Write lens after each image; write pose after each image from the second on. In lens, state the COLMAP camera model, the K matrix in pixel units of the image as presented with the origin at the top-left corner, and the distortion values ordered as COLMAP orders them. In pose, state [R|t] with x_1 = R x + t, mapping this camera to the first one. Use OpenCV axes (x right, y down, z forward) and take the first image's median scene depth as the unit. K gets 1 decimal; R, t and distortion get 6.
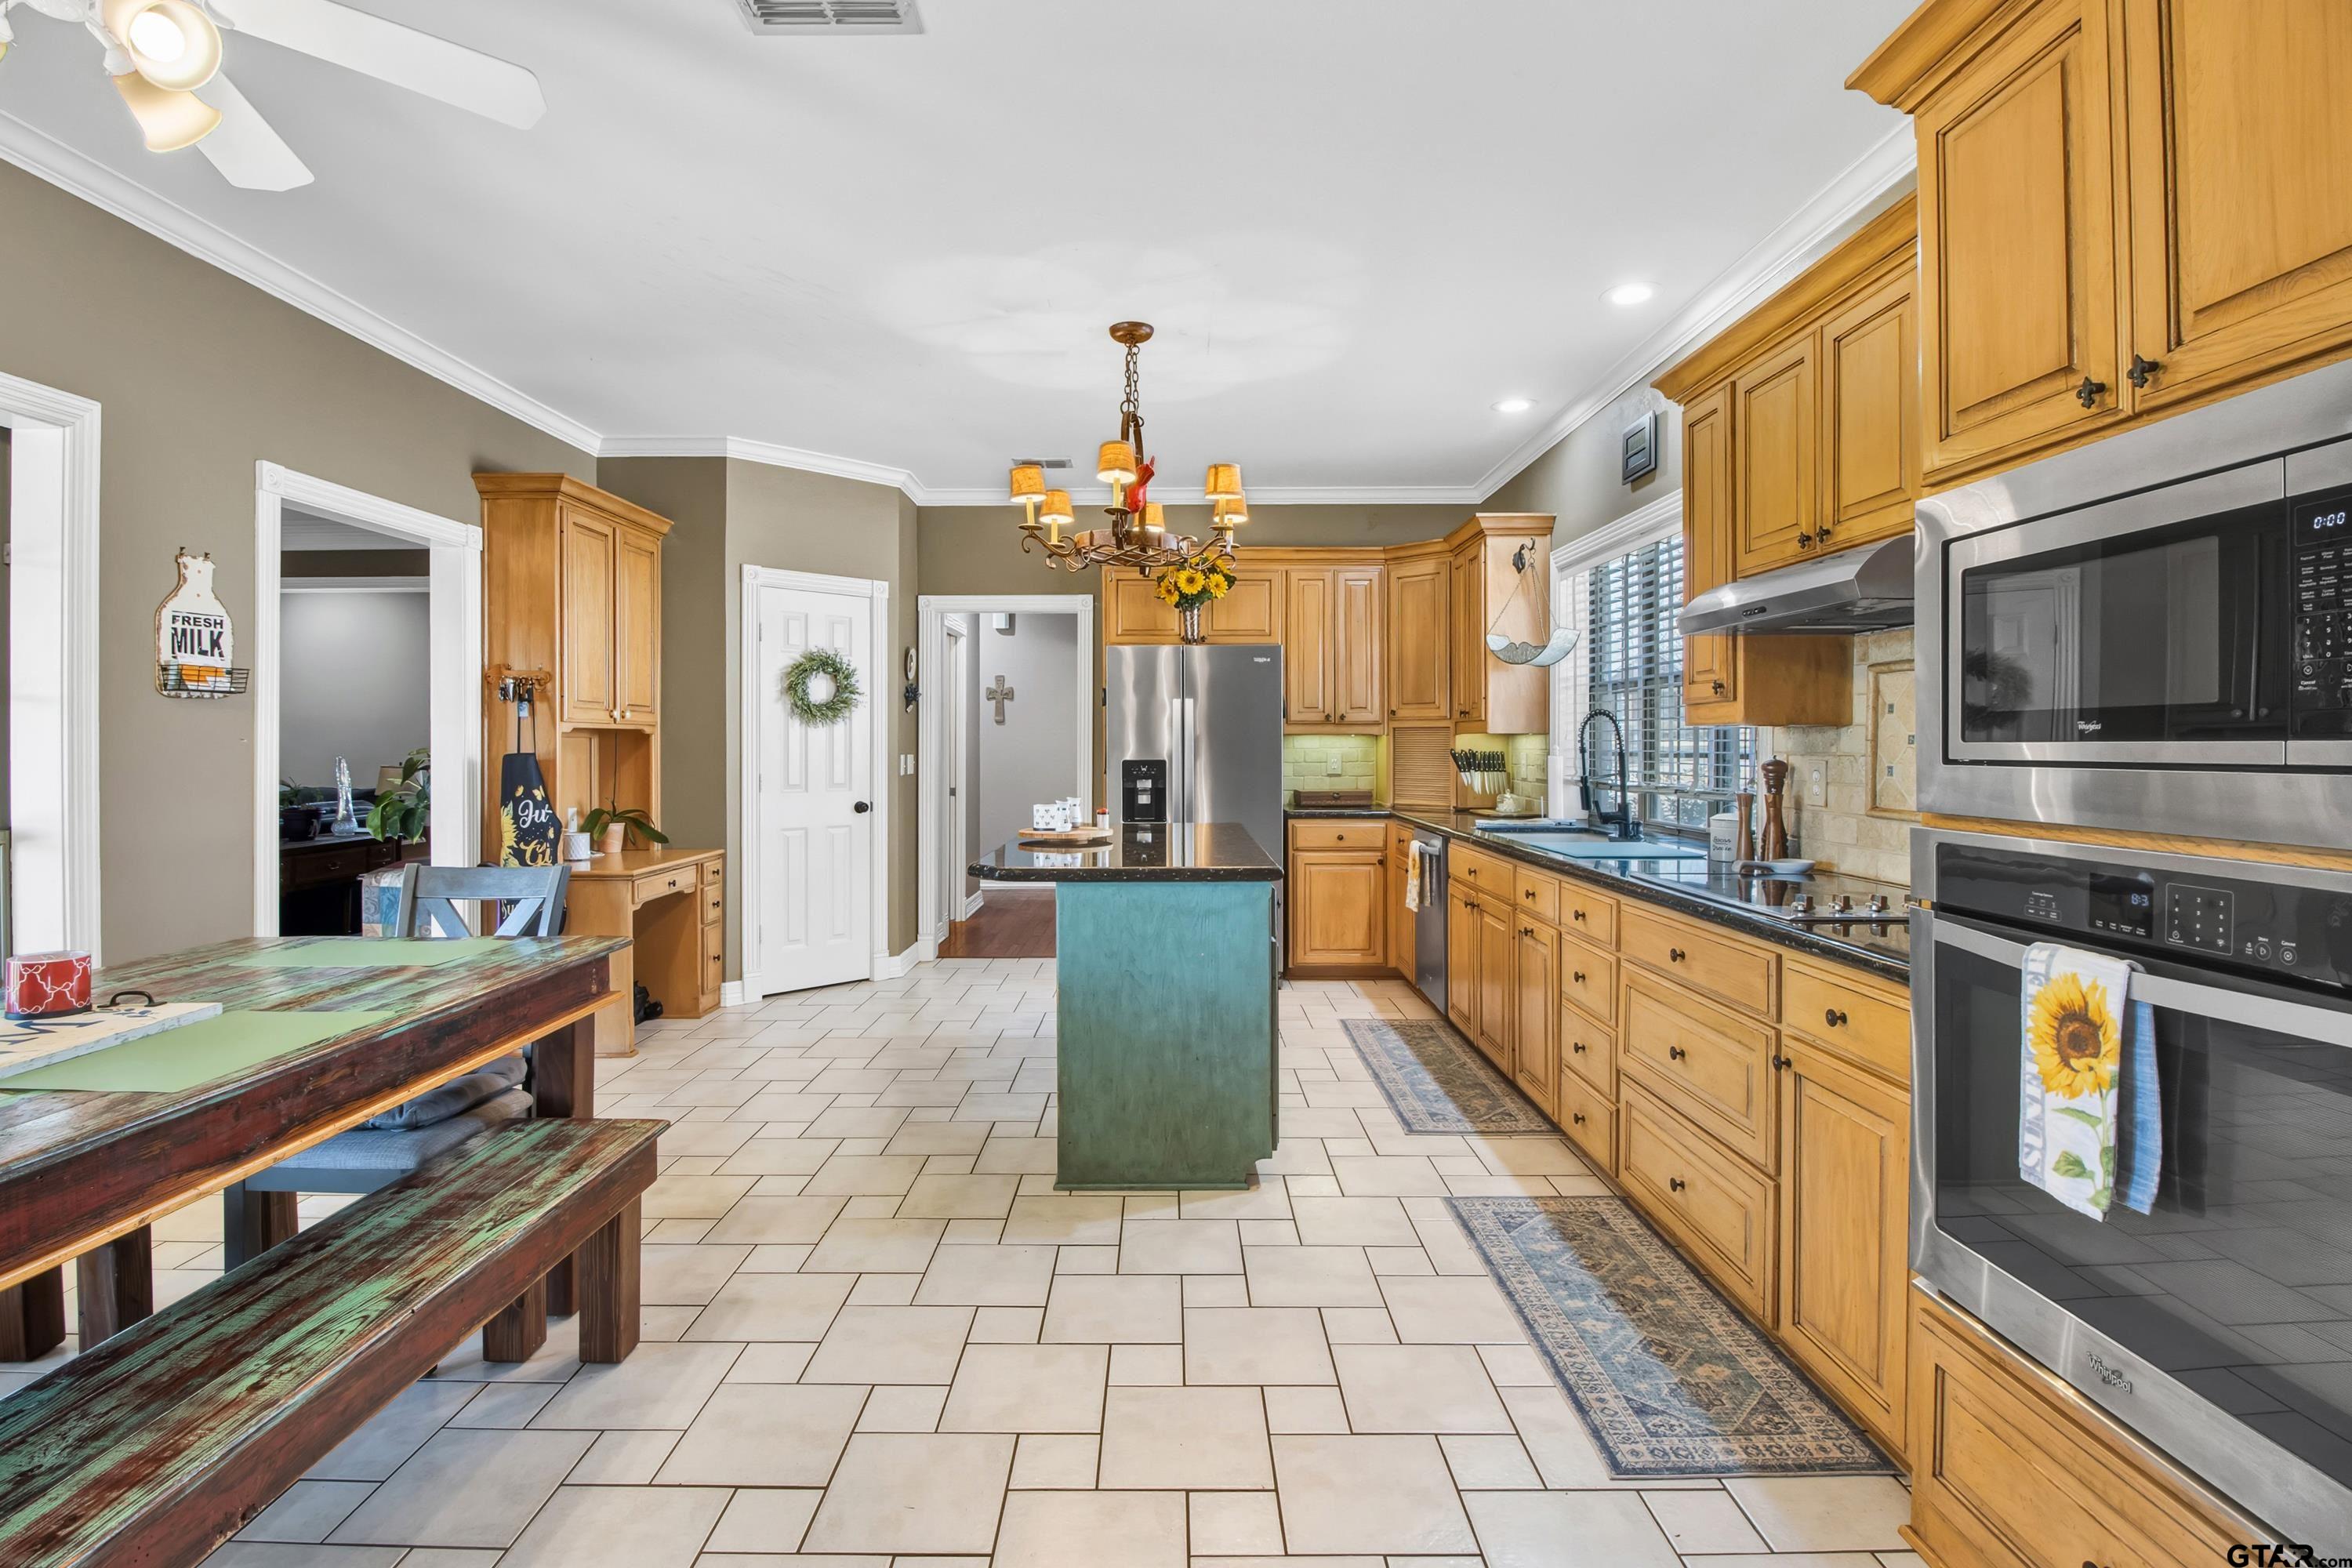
lens RADIAL K [[1100.4, 0, 1168.2], [0, 1100.4, 756.9], [0, 0, 1]] dist [-0.000708, -0.000116]
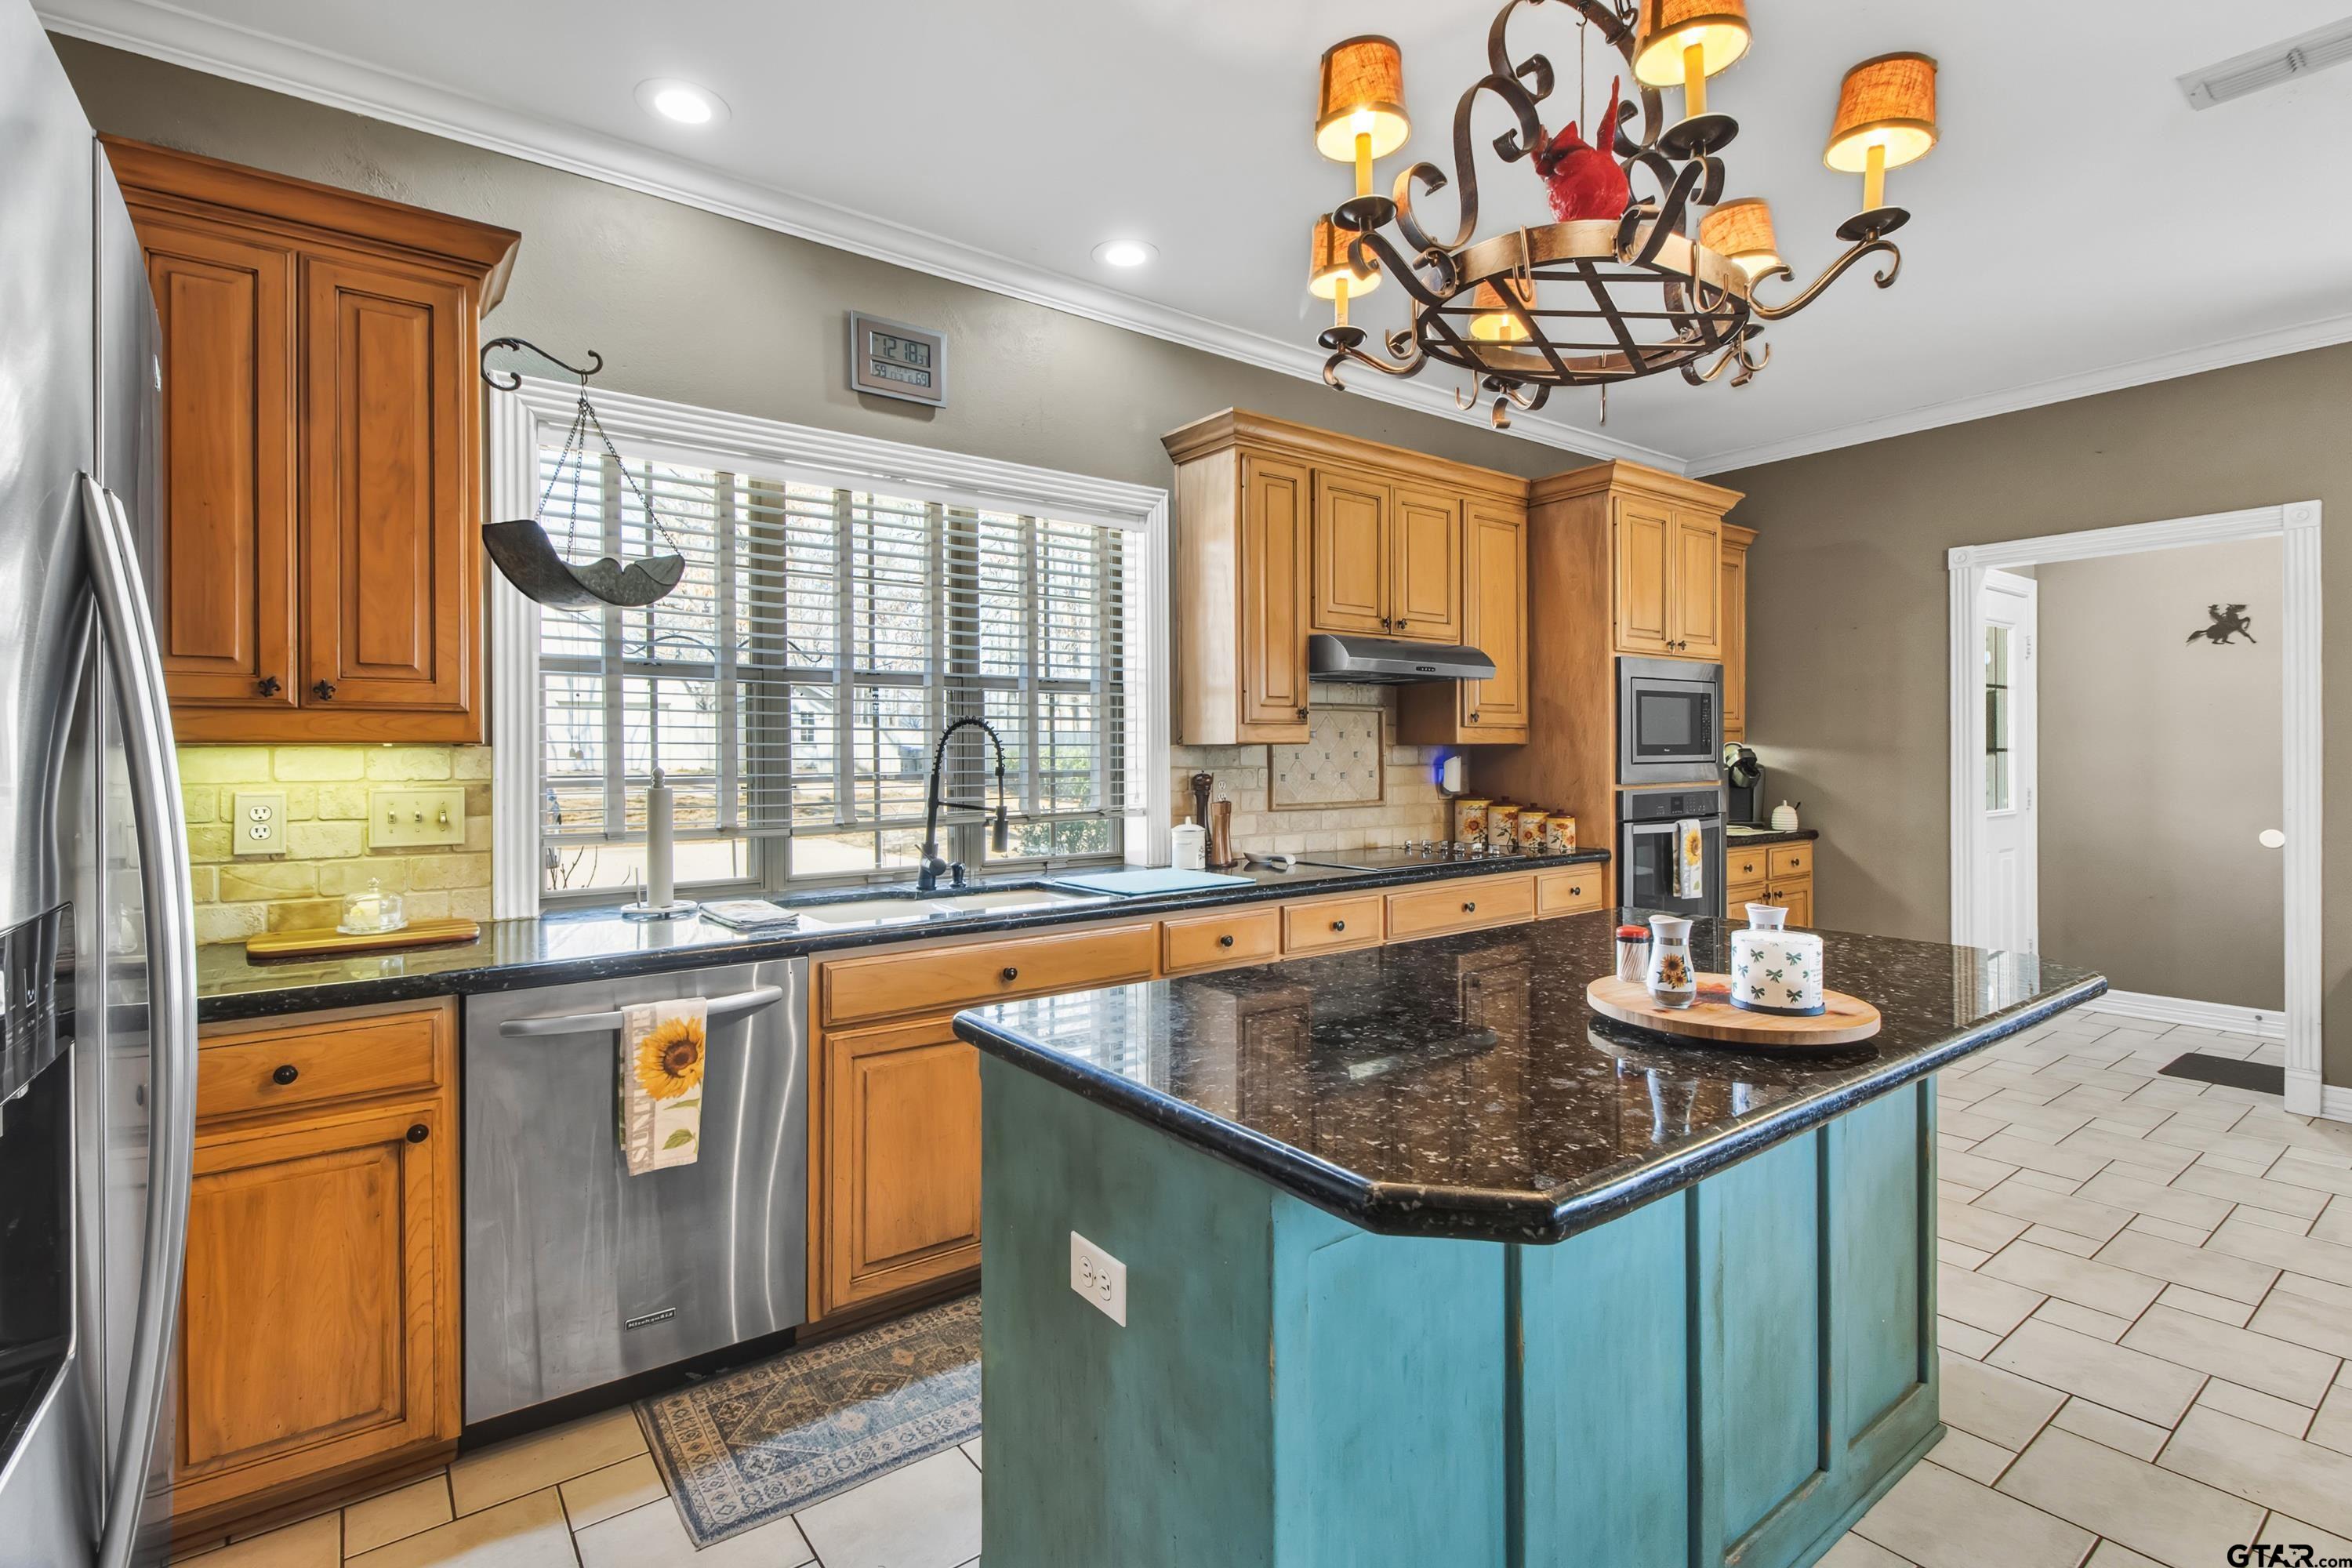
lens RADIAL K [[1100.4, 0, 1168.2], [0, 1100.4, 756.9], [0, 0, 1]] dist [-0.000708, -0.000116]
pose [[-0.598966, 0.004665, 0.800761, -0.711334], [0.017043, 0.999831, 0.006924, -0.050628], [-0.800593, 0.017795, -0.598944, 3.502573]]
